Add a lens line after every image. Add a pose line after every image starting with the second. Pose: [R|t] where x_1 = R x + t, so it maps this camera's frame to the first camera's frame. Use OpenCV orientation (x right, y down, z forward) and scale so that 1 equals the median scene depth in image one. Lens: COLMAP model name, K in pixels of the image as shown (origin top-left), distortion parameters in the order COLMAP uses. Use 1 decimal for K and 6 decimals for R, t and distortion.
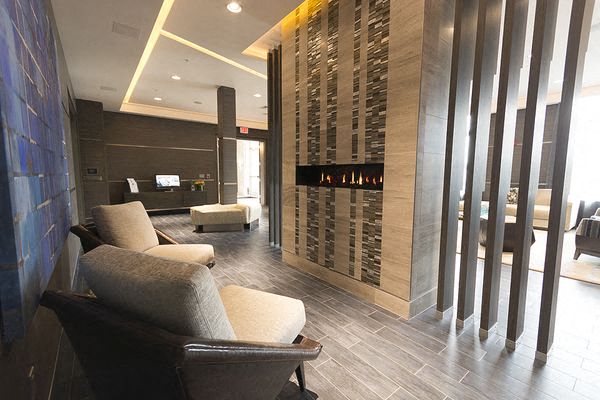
lens RADIAL K [[263.5, 0, 300.4], [0, 263.5, 200.0], [0, 0, 1]] dist [0.008940, 0.000276]
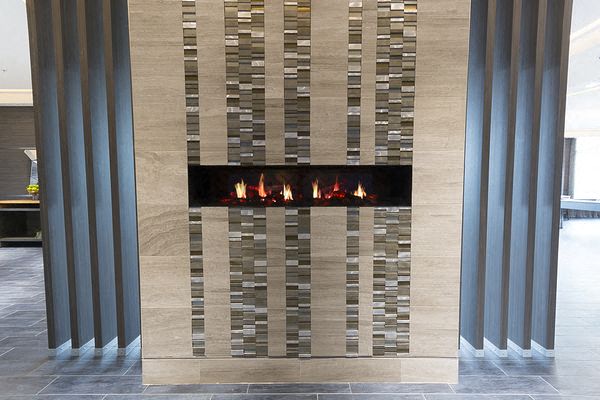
lens RADIAL K [[263.5, 0, 300.2], [0, 263.5, 203.9], [0, 0, 1]] dist [0.008940, 0.000276]
pose [[0.611786, -0.052778, 0.789261, -0.323700], [0.084293, 0.996440, 0.001293, -0.057019], [-0.786520, 0.065738, 0.614057, 0.696271]]
